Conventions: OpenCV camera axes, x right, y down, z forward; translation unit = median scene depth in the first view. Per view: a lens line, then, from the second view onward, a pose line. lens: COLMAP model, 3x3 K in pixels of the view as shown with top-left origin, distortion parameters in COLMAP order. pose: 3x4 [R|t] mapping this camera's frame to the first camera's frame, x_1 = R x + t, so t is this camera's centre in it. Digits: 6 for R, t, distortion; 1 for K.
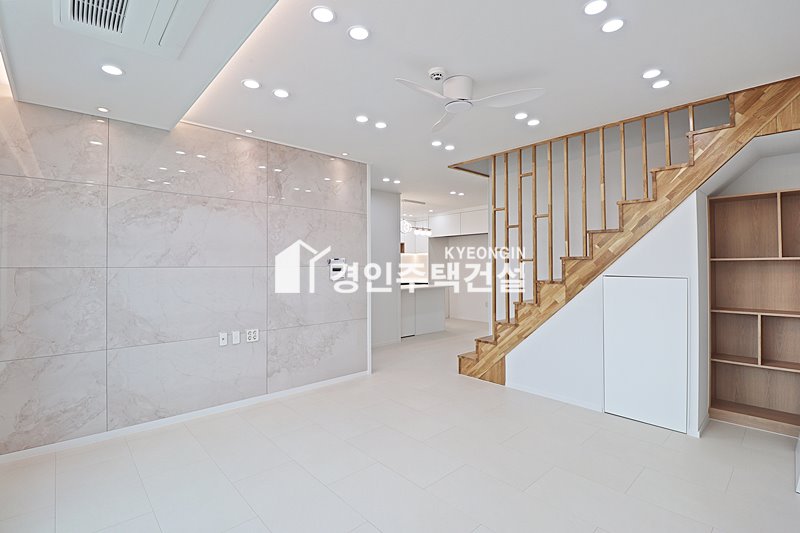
lens RADIAL K [[377.0, 0, 397.8], [0, 377.0, 259.1], [0, 0, 1]] dist [-0.000562, -0.014938]
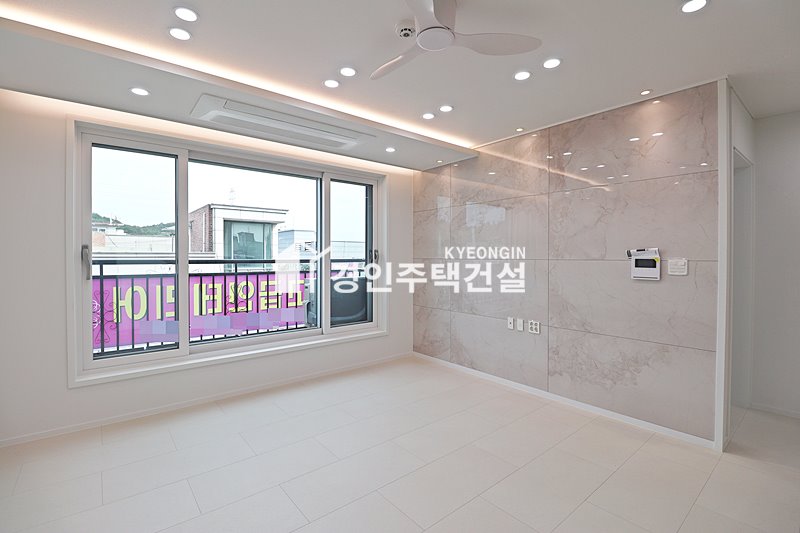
lens RADIAL K [[366.7, 0, 397.2], [0, 366.7, 260.3], [0, 0, 1]] dist [-0.001205, -0.012621]
pose [[-0.057076, 0.010222, -0.998317, 0.606558], [0.011312, 0.999890, 0.009591, 0.008744], [0.998306, -0.010745, -0.057186, 0.673619]]
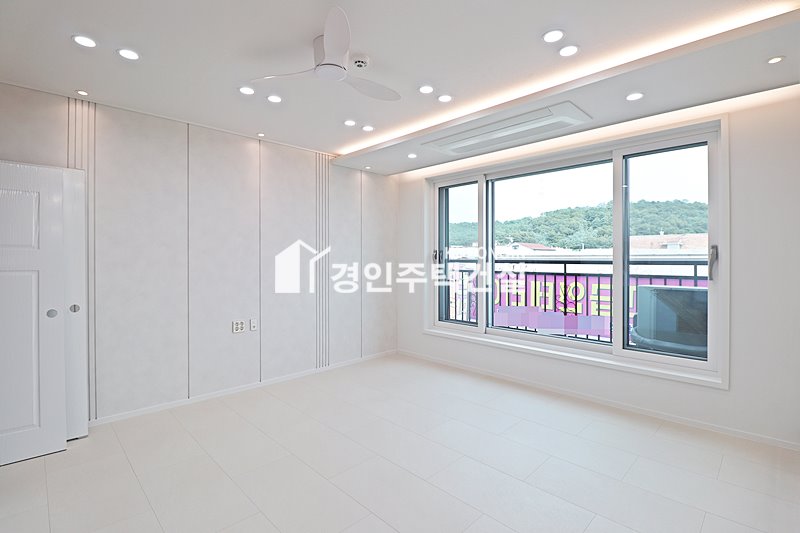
lens RADIAL K [[373.1, 0, 398.0], [0, 373.1, 259.6], [0, 0, 1]] dist [0.001060, -0.012370]
pose [[-0.999488, 0.002096, -0.031942, 0.053728], [0.002330, 0.999971, -0.007292, 0.017789], [0.031926, -0.007363, -0.999463, 1.268366]]
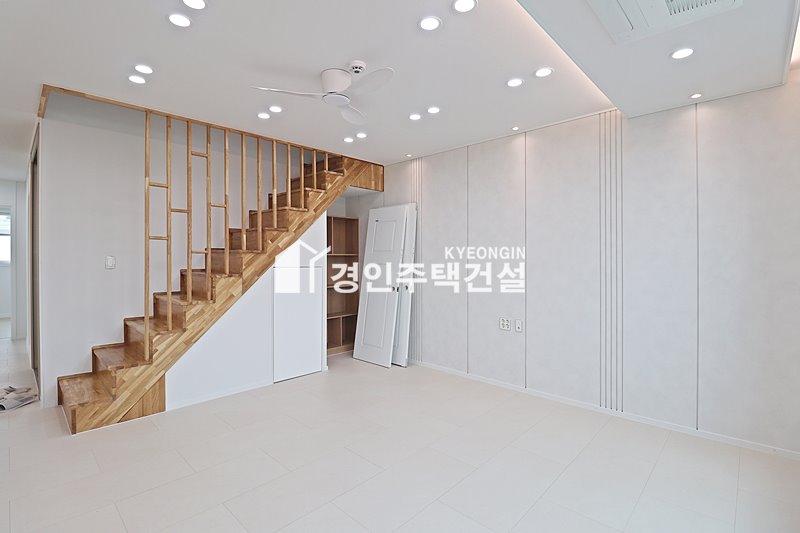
lens RADIAL K [[377.0, 0, 397.8], [0, 377.0, 259.1], [0, 0, 1]] dist [-0.000562, -0.014938]
pose [[-0.077075, 0.004681, 0.997014, -0.572826], [-0.008703, 0.999948, -0.005368, 0.019214], [-0.996987, -0.009091, -0.077030, 0.615333]]
